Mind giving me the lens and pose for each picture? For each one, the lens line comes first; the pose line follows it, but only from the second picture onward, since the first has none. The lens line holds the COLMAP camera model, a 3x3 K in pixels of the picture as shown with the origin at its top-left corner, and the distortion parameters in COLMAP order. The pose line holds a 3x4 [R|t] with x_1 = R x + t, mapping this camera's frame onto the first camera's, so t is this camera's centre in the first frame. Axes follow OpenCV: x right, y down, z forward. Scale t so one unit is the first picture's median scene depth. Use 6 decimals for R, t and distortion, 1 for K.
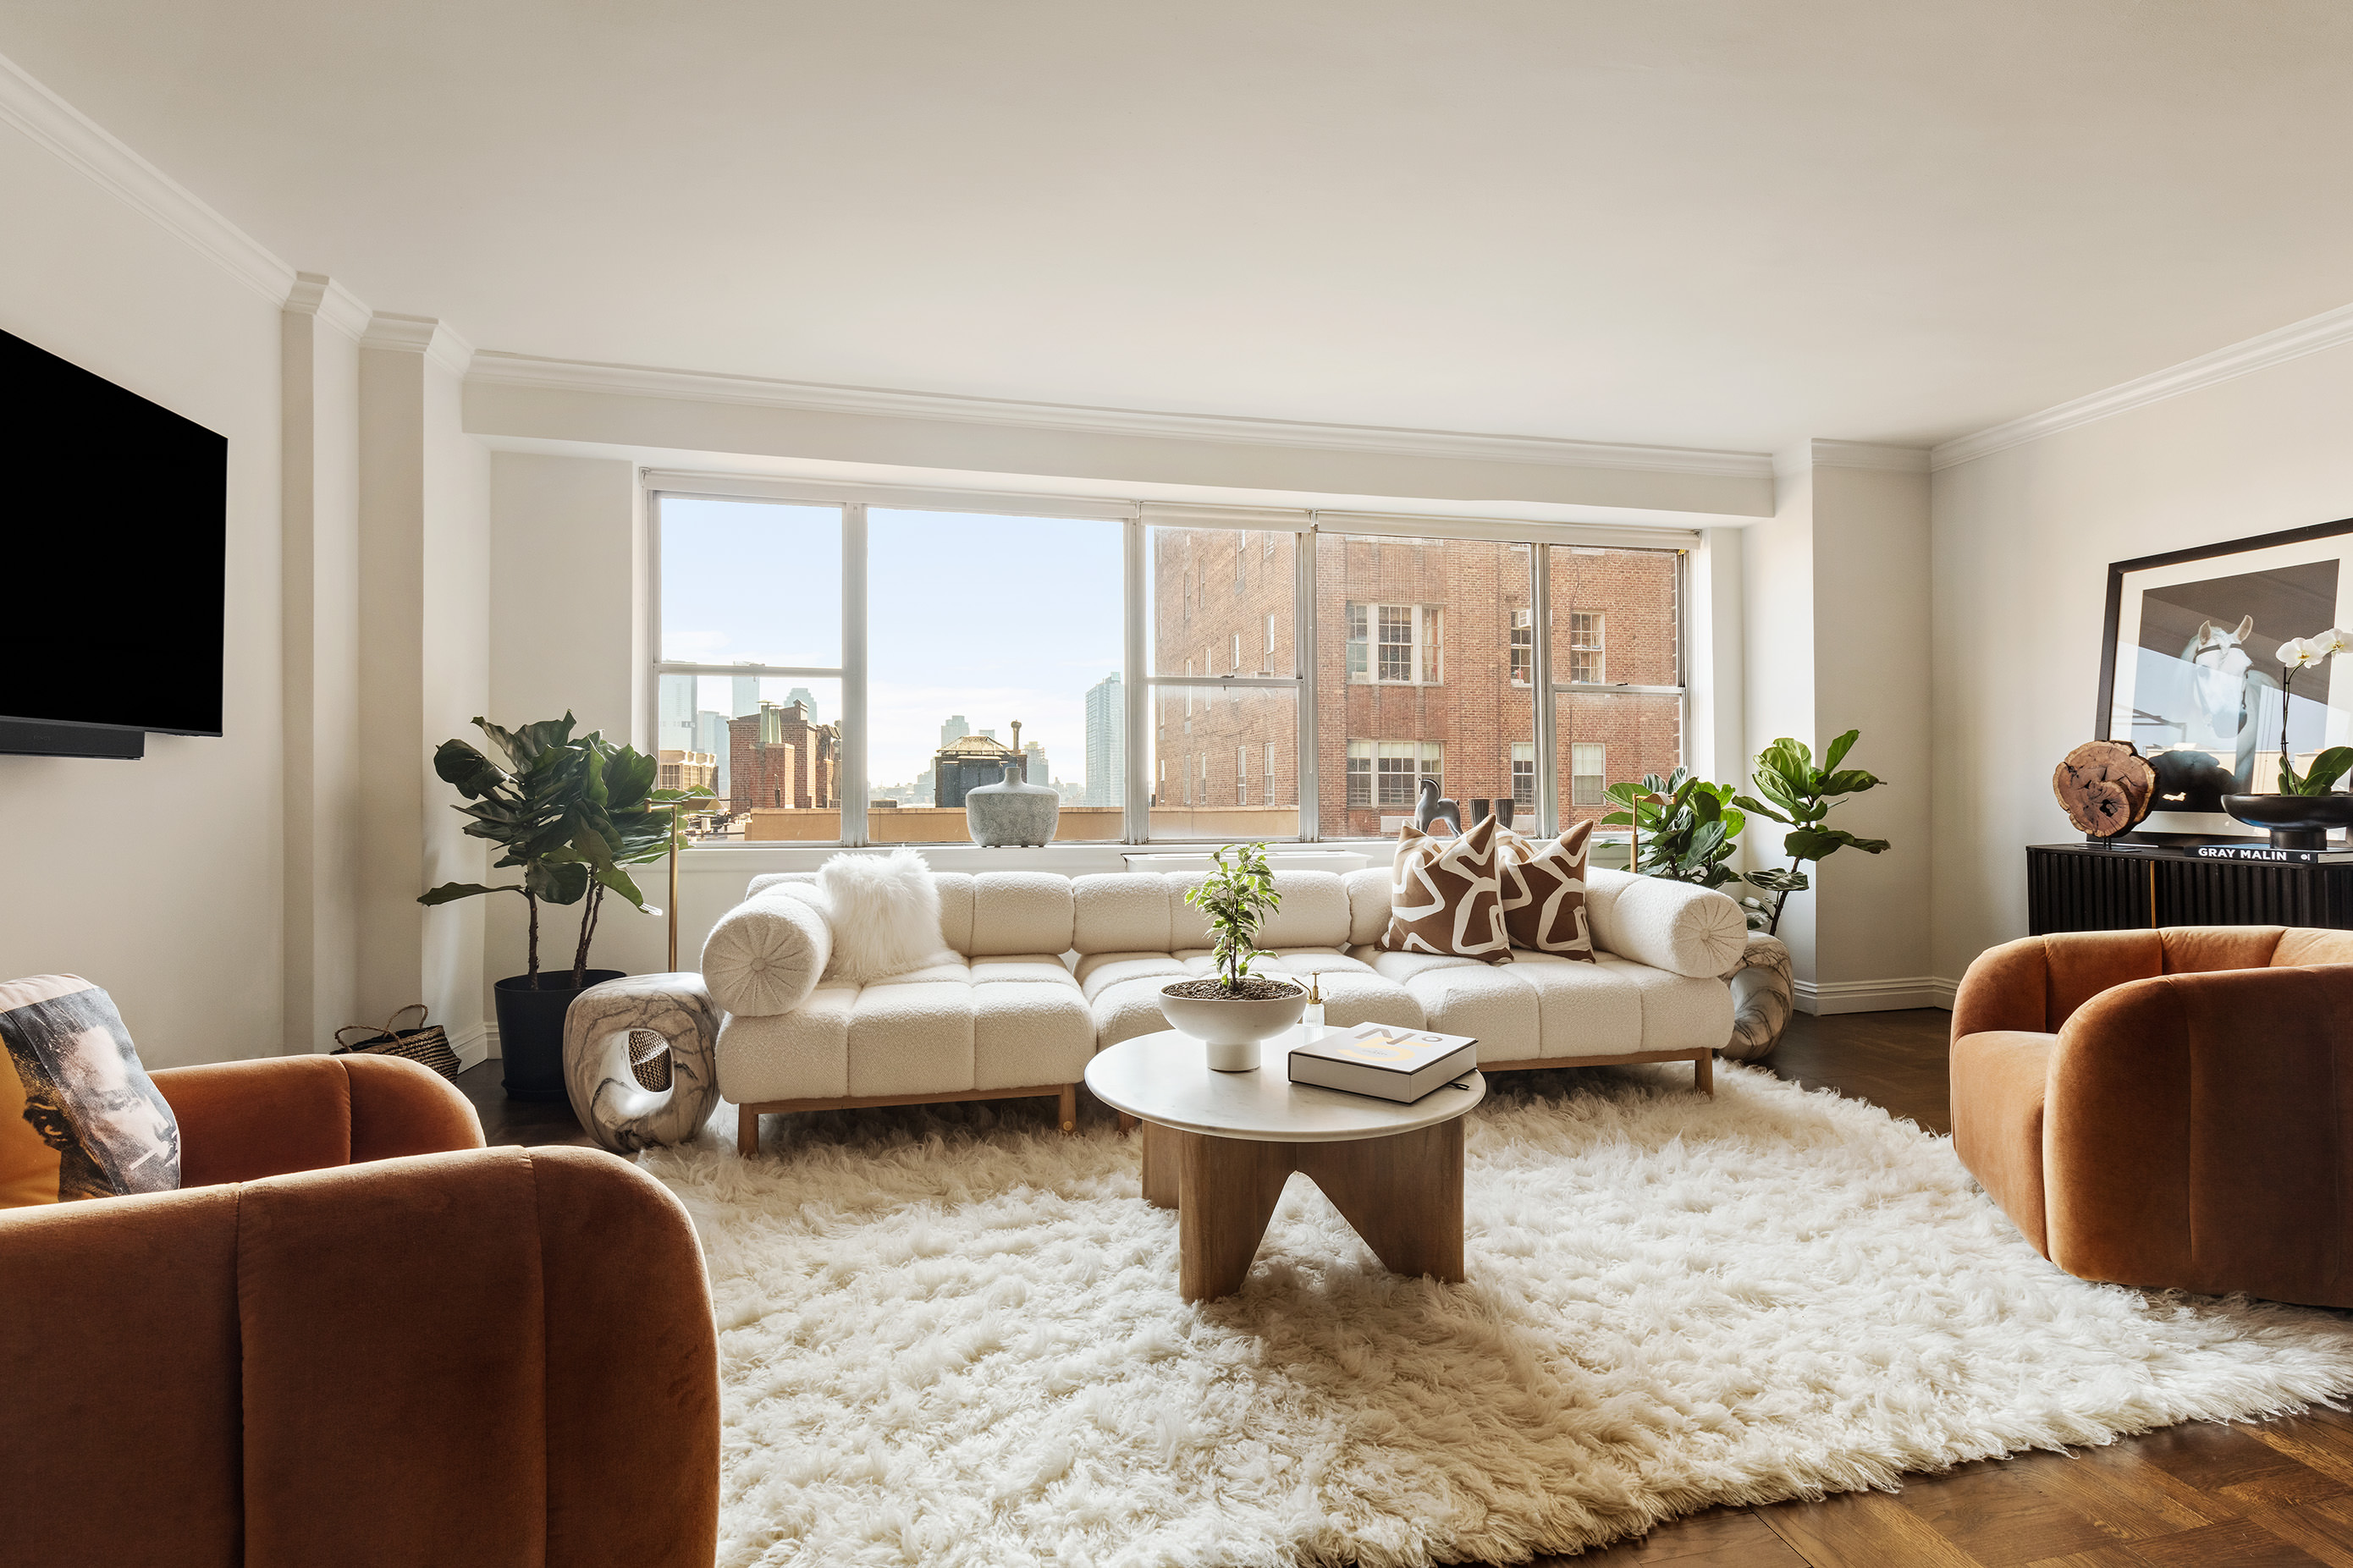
lens RADIAL K [[1087.7, 0, 1231.6], [0, 1087.7, 772.7], [0, 0, 1]] dist [0.002642, -0.000450]
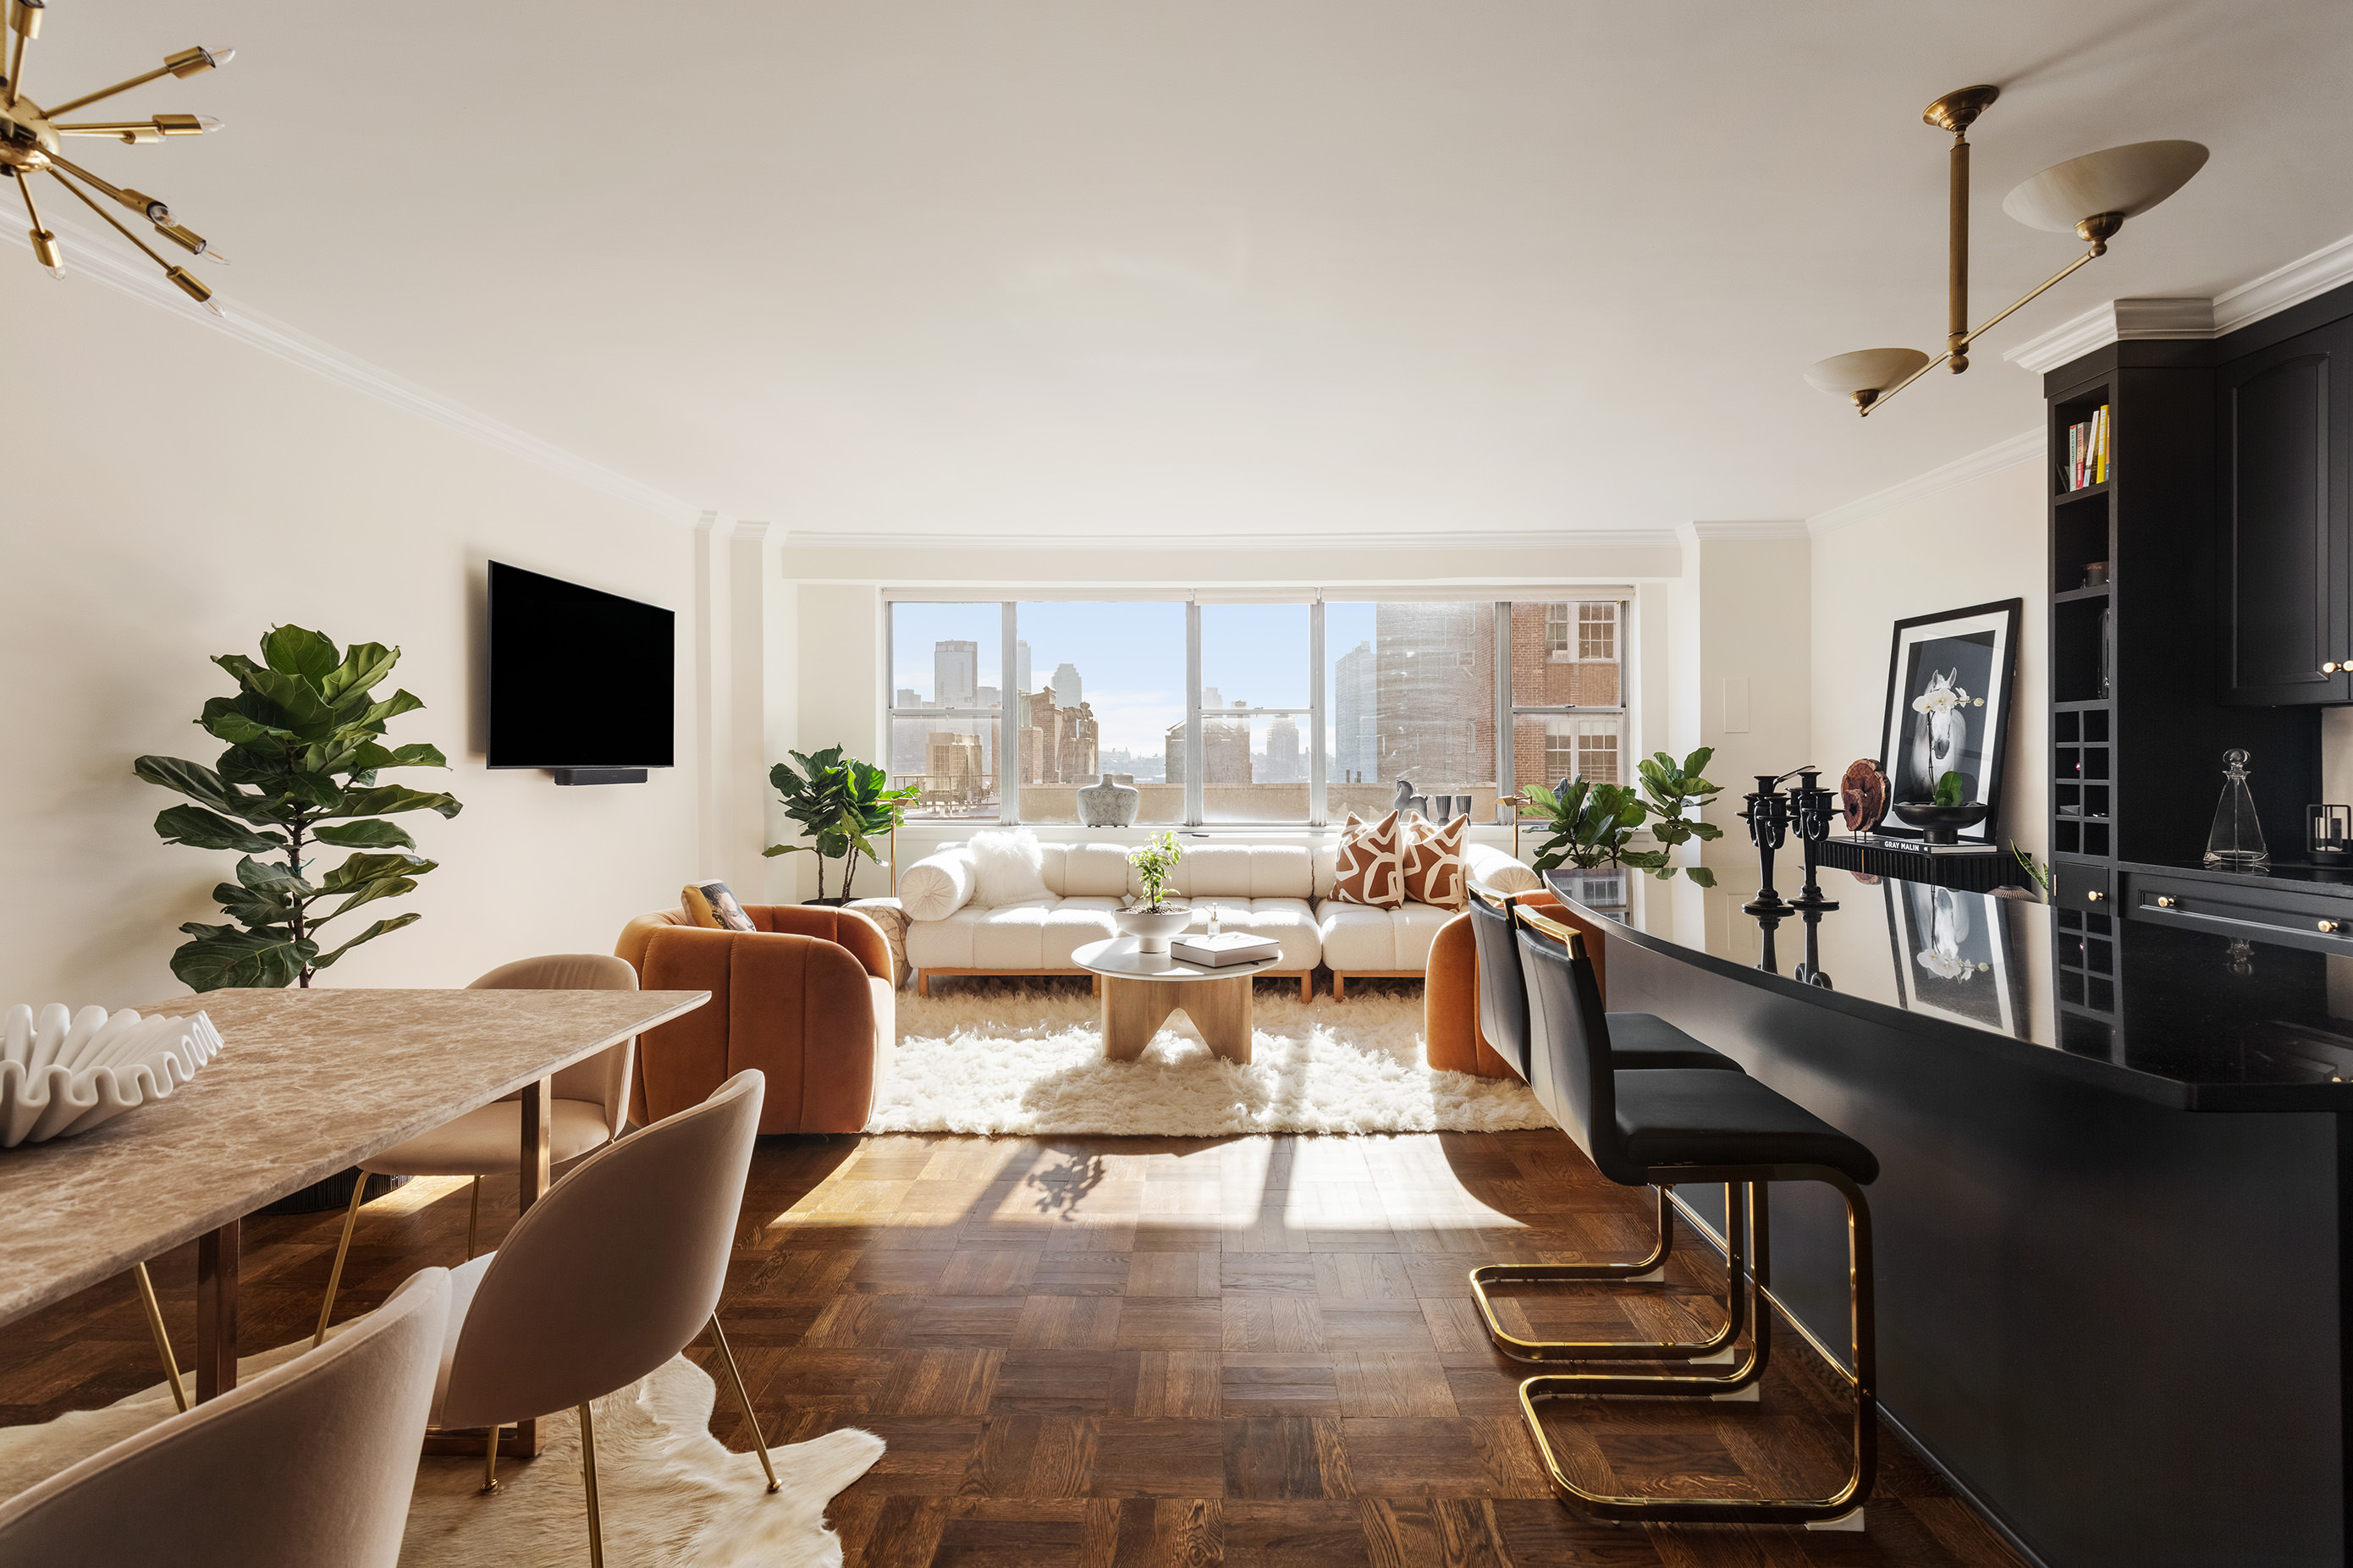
lens RADIAL K [[1087.7, 0, 1223.7], [0, 1087.7, 751.4], [0, 0, 1]] dist [0.002642, -0.000450]
pose [[0.973414, -0.002747, -0.229036, 0.357444], [0.004280, 0.999972, 0.006196, -0.053070], [0.229012, -0.007012, 0.973398, -0.504513]]
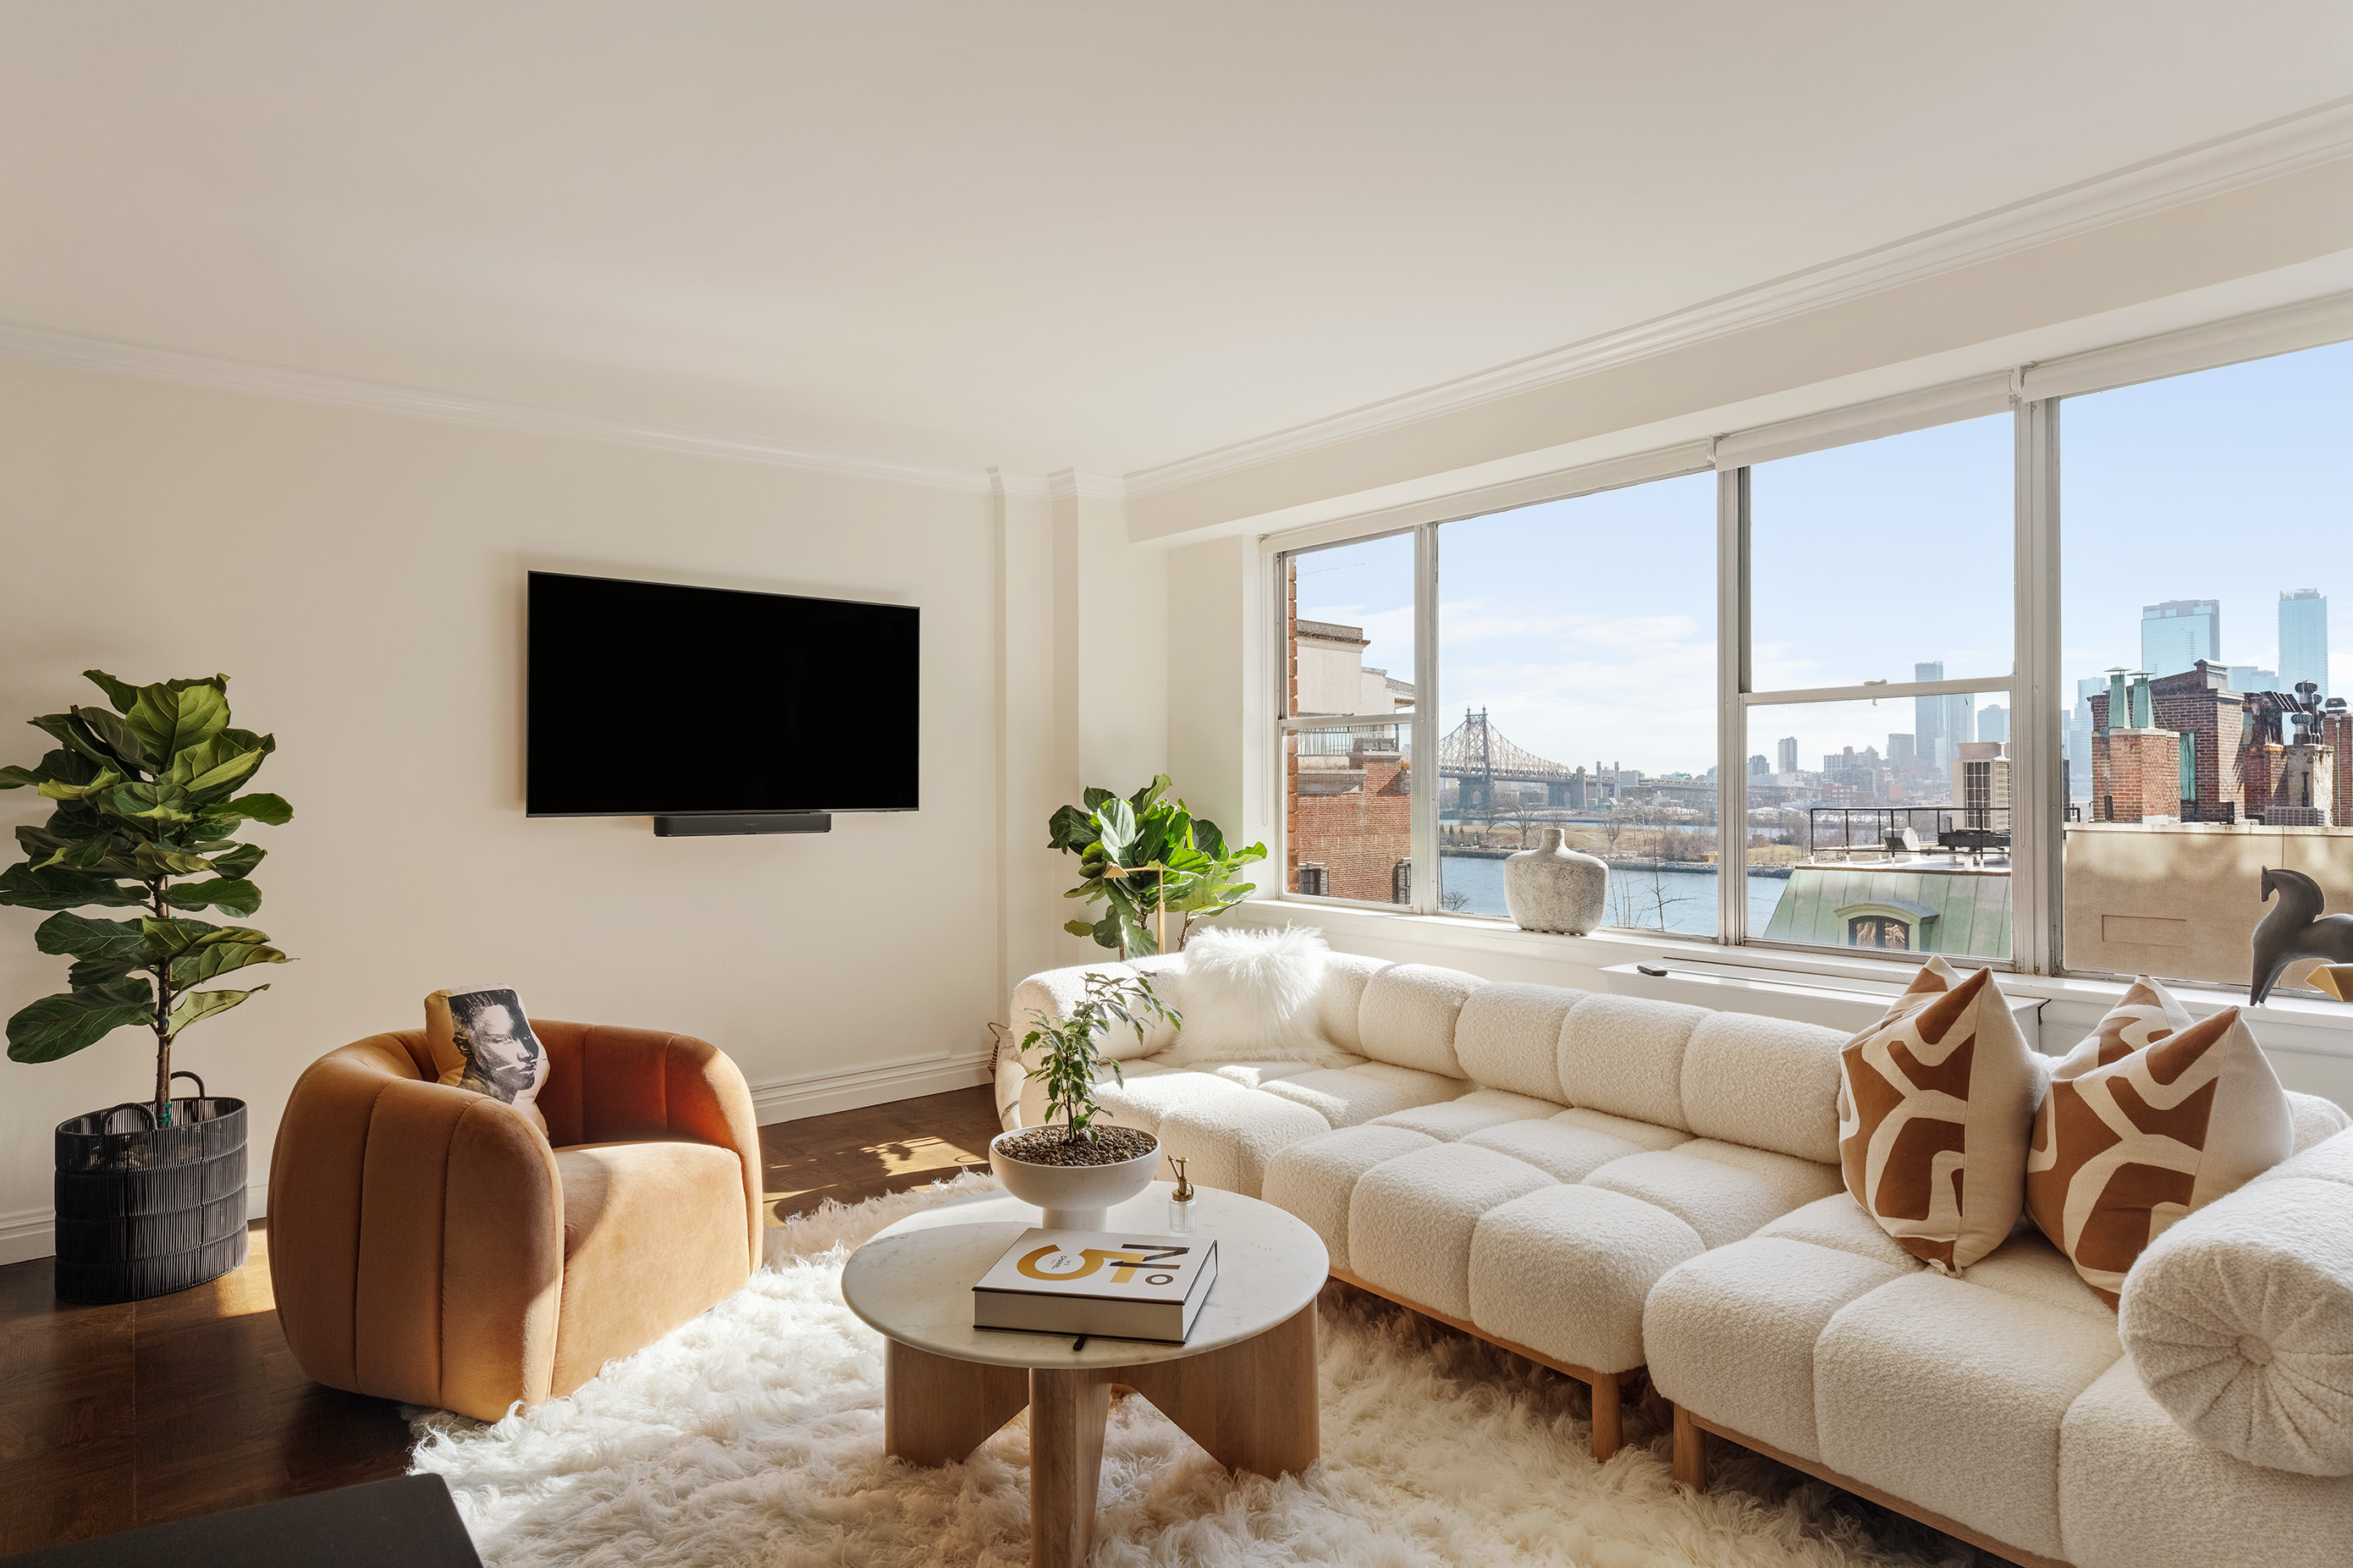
lens RADIAL K [[1322.7, 0, 1180.4], [0, 1322.7, 760.7], [0, 0, 1]] dist [0.019485, -0.001642]
pose [[0.436707, -0.016376, -0.899455, 0.641514], [0.017192, 0.999804, -0.009855, -0.058701], [0.899440, -0.011160, 0.436902, 0.409084]]
